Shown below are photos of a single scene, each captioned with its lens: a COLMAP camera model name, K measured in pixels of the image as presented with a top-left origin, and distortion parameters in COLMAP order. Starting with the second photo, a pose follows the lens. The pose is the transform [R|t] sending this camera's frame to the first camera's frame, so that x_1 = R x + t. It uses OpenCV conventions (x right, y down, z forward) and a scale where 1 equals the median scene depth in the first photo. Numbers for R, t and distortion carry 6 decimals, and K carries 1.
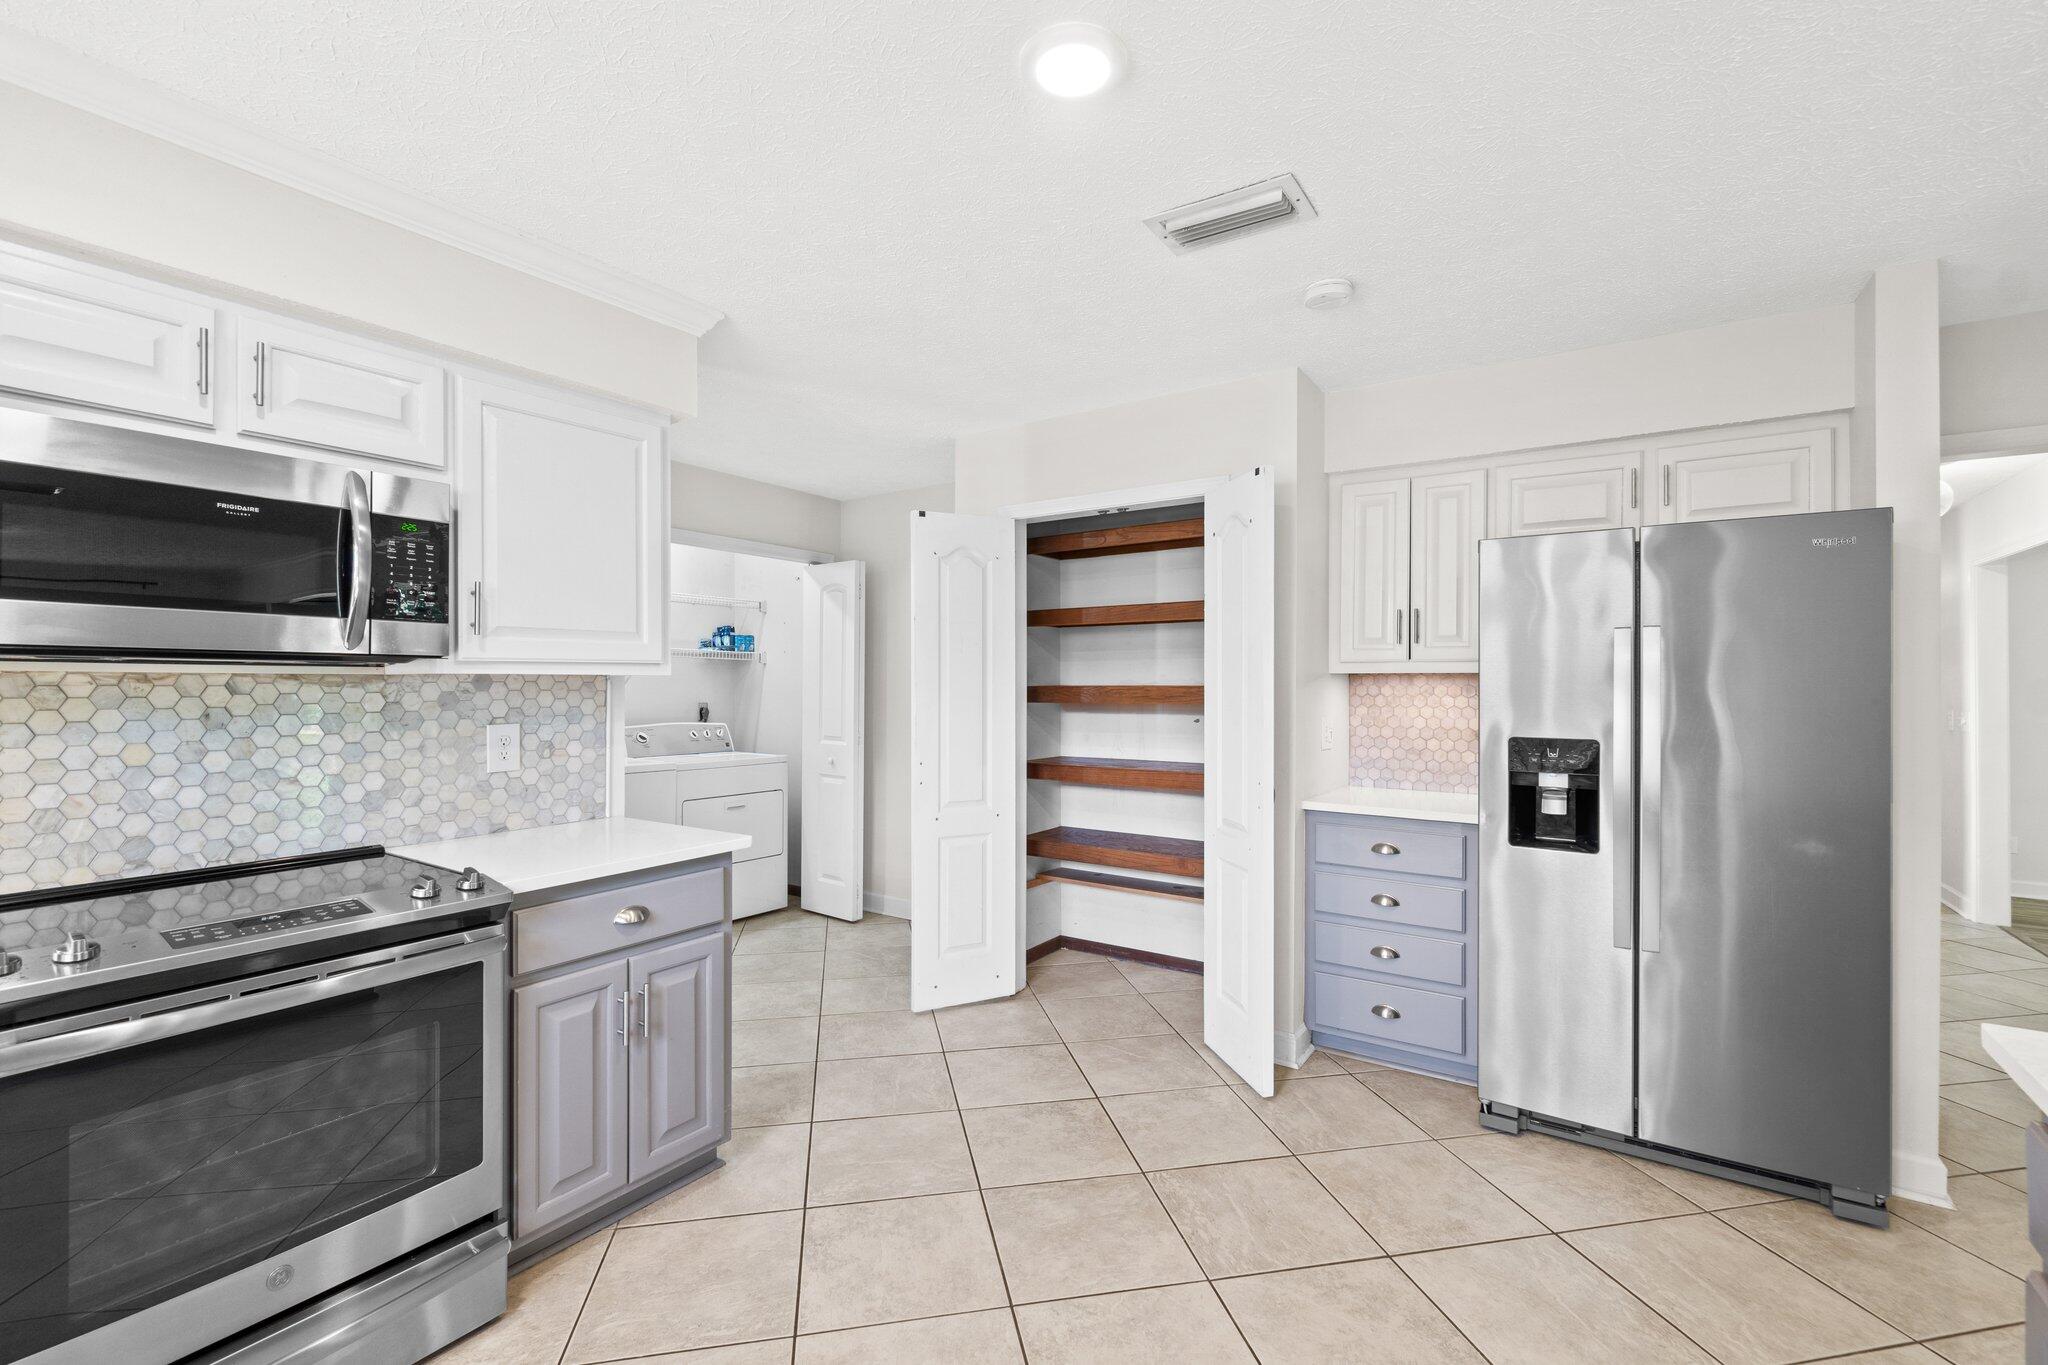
lens RADIAL K [[887.6, 0, 1032.0], [0, 887.6, 681.2], [0, 0, 1]] dist [-0.001450, 0.000415]
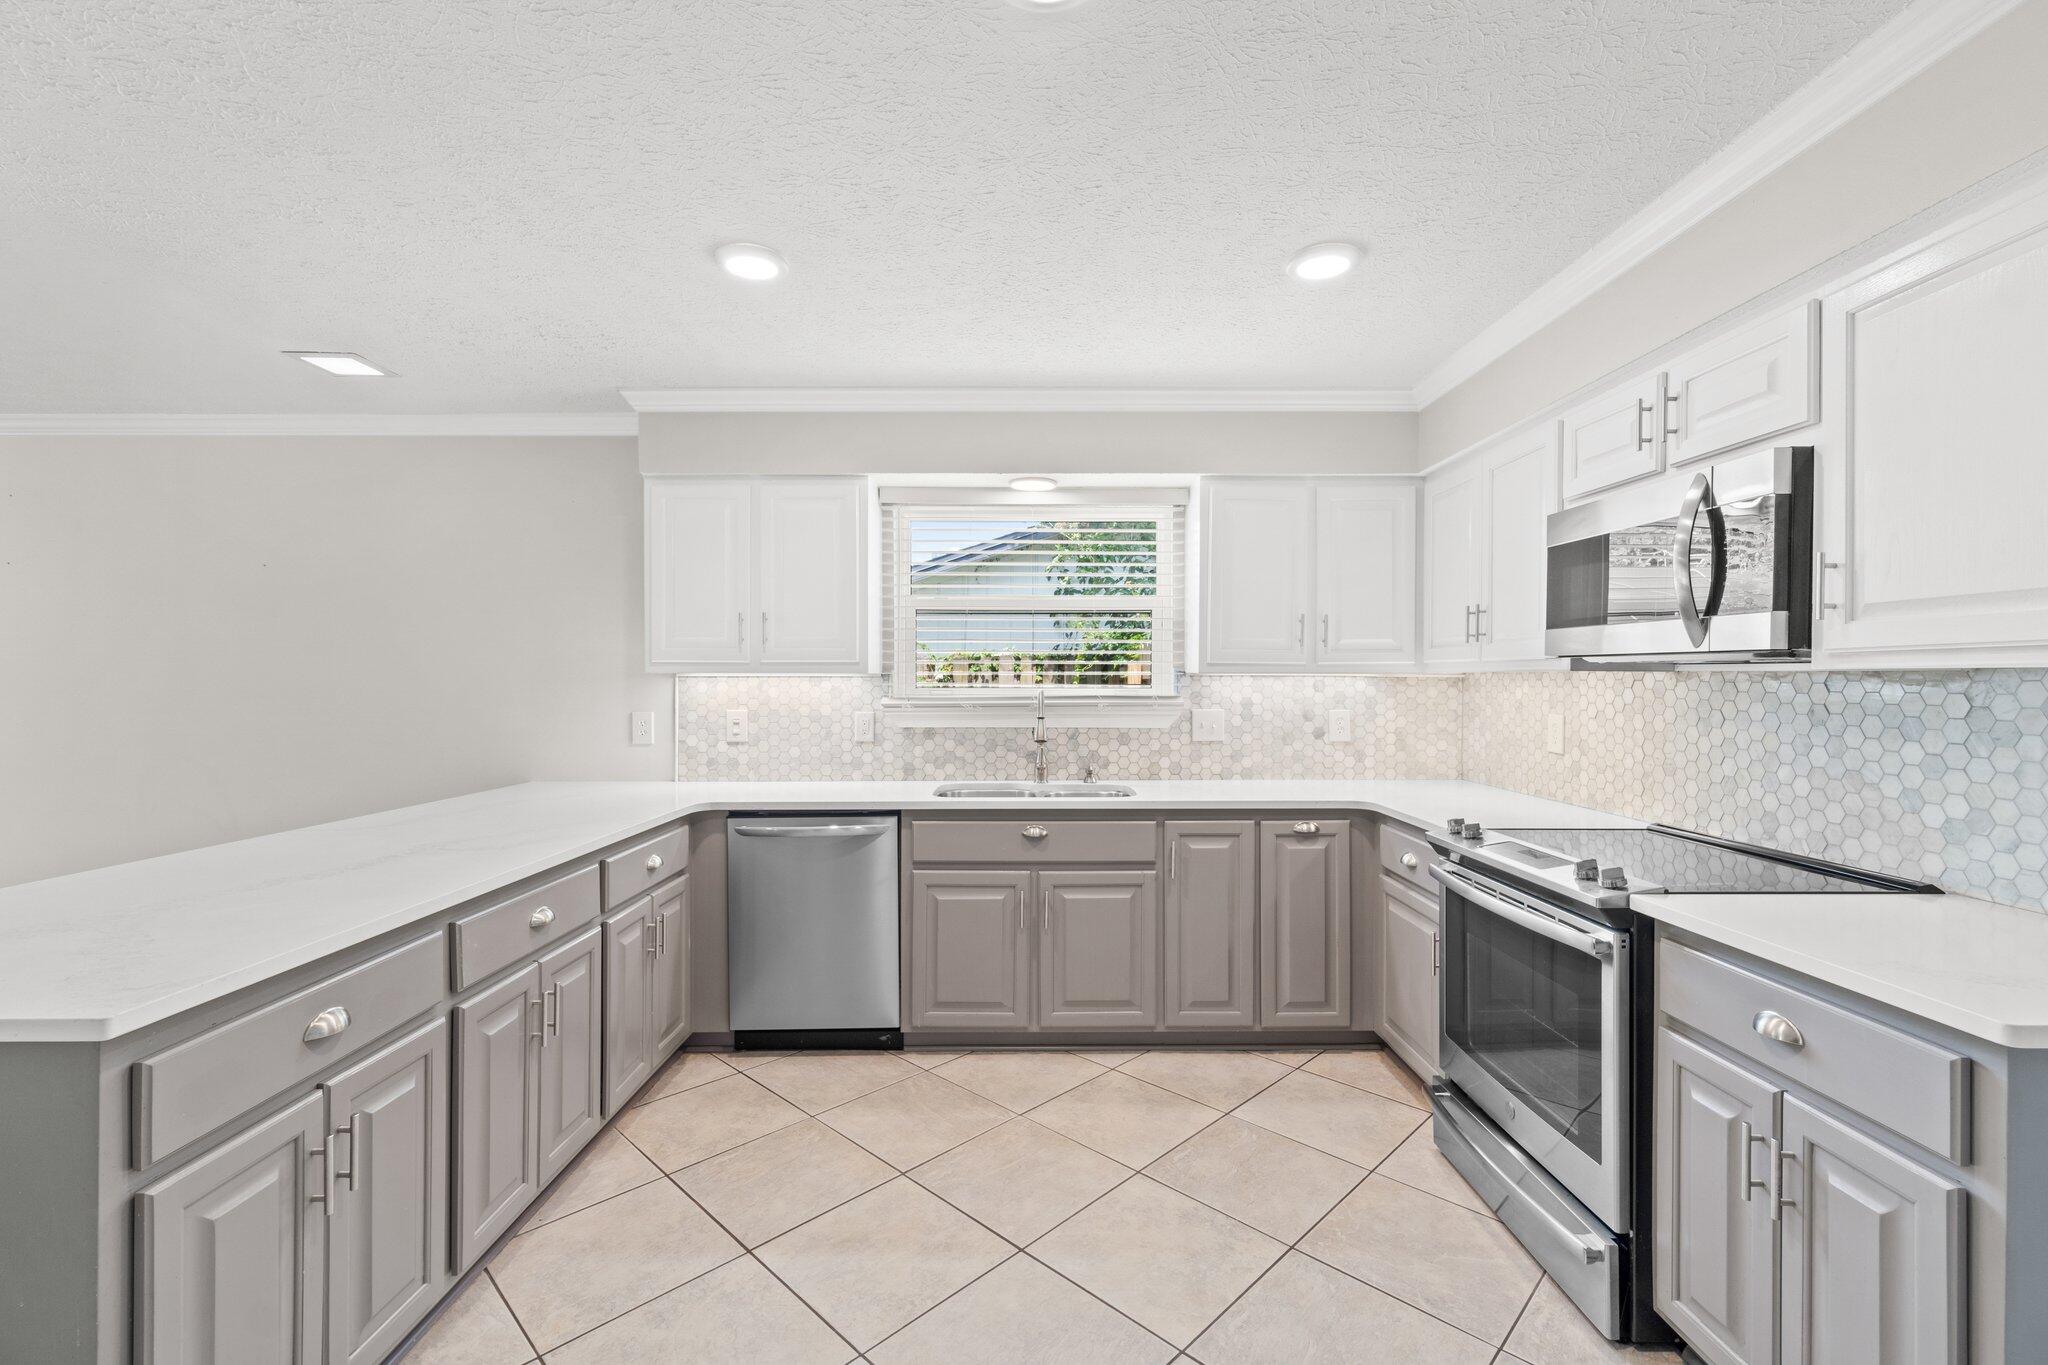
lens RADIAL K [[887.6, 0, 1025.2], [0, 887.6, 673.4], [0, 0, 1]] dist [-0.001450, 0.000415]
pose [[-0.827400, -0.006756, -0.561573, 0.365090], [-0.005073, 0.999977, -0.004557, 0.002629], [0.561591, -0.000922, -0.827415, 1.139076]]
